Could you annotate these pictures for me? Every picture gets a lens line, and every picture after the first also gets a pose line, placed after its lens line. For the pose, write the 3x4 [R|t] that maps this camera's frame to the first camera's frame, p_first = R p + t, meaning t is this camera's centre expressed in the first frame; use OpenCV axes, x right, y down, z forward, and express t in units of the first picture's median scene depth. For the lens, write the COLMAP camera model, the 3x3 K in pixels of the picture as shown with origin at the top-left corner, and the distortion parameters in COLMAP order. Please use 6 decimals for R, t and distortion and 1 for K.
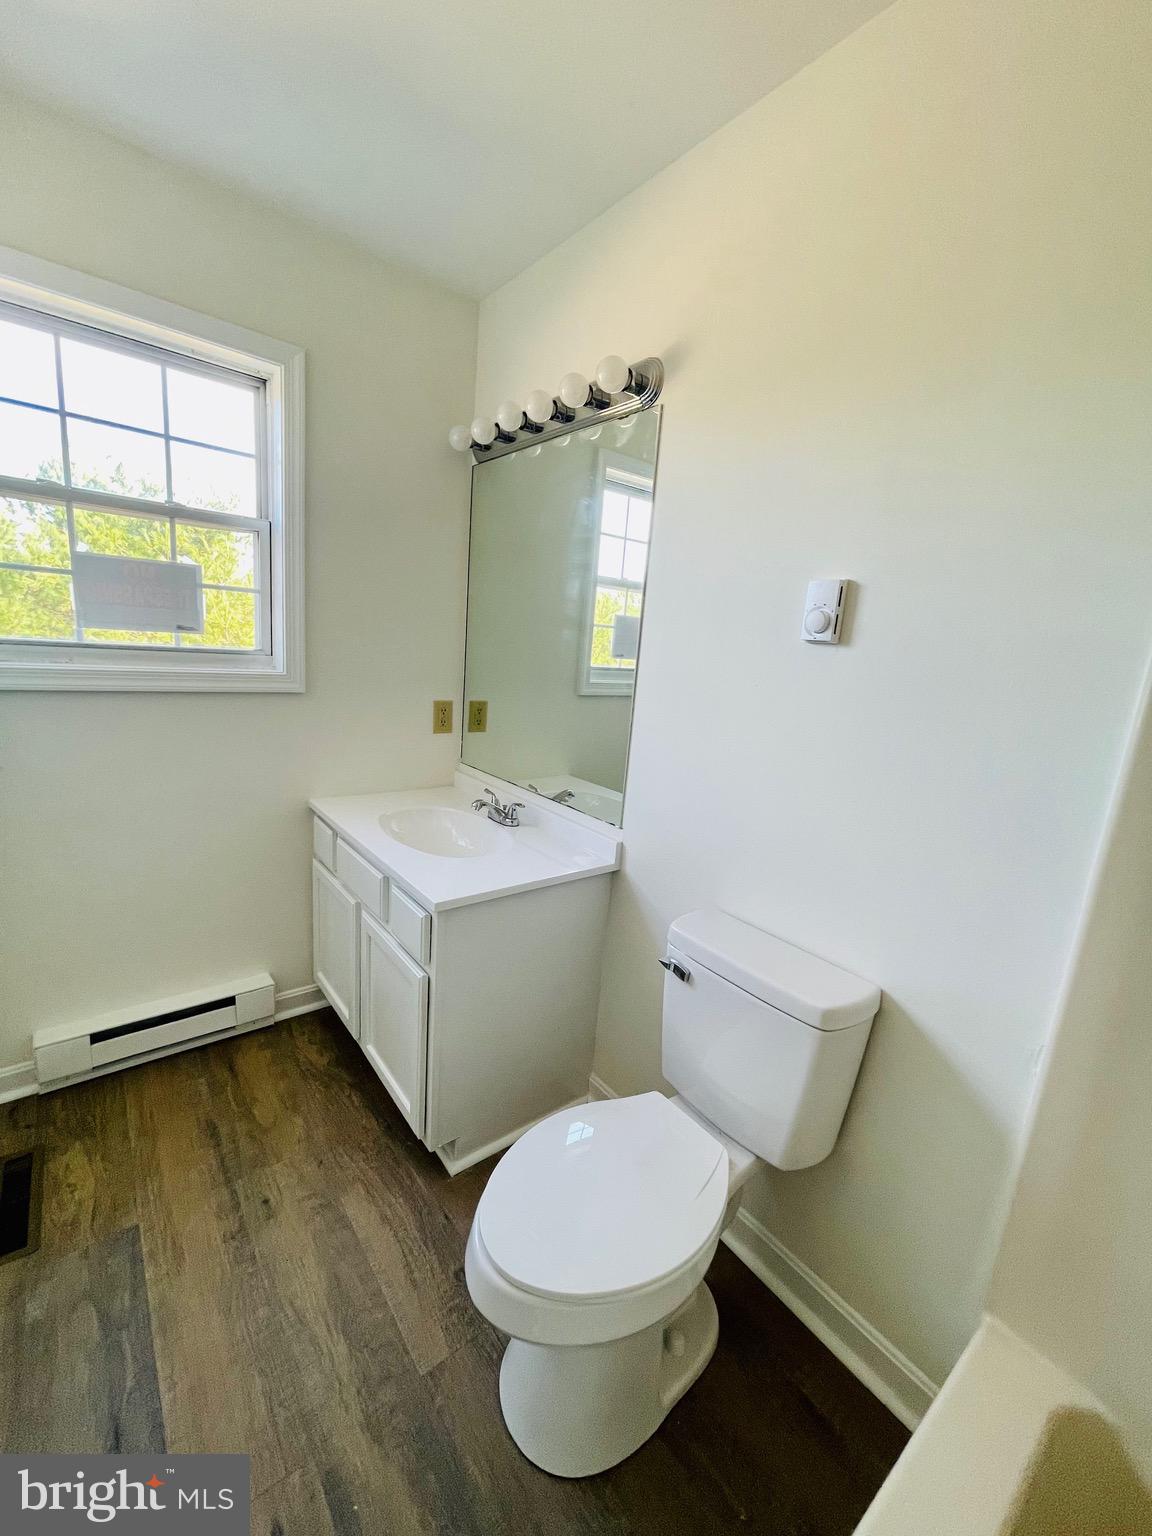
lens RADIAL K [[620.7, 0, 577.0], [0, 620.7, 768.8], [0, 0, 1]] dist [-0.002247, -0.000165]
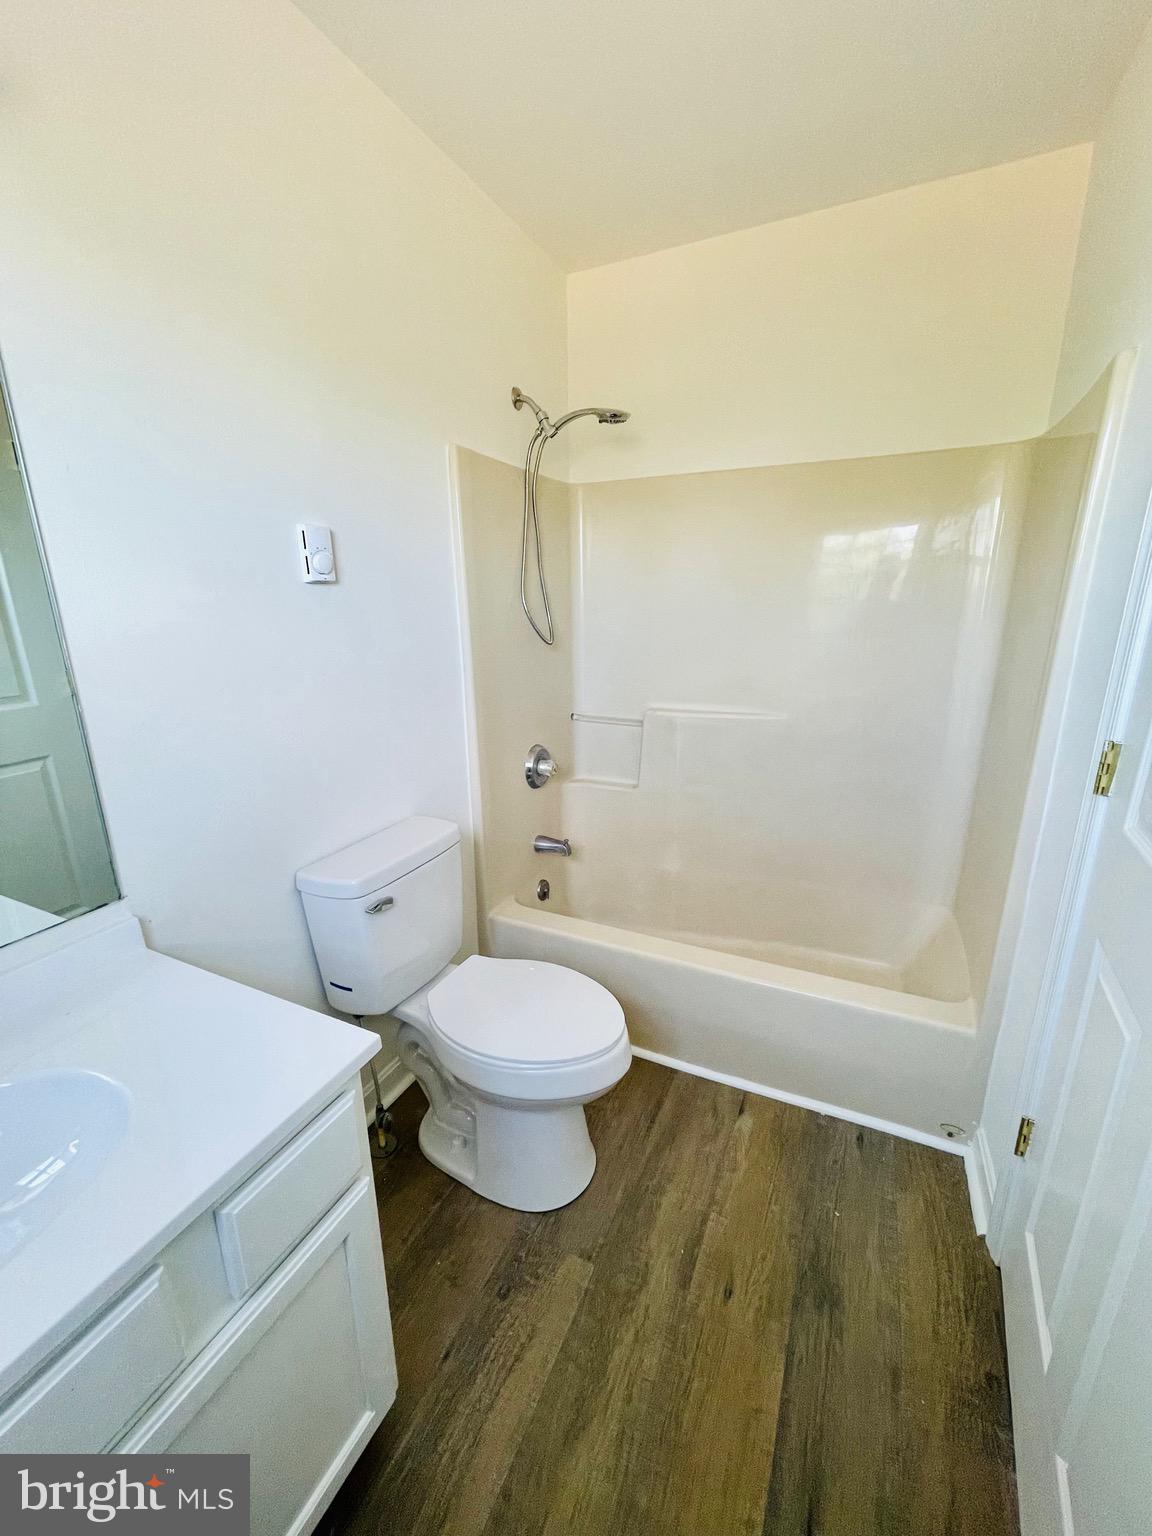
lens RADIAL K [[620.7, 0, 577.0], [0, 620.7, 771.0], [0, 0, 1]] dist [-0.002247, -0.000165]
pose [[-0.446798, -0.306706, 0.840419, -0.872160], [0.163013, 0.895762, 0.413567, -0.292883], [-0.879658, 0.321780, -0.350227, 1.083269]]
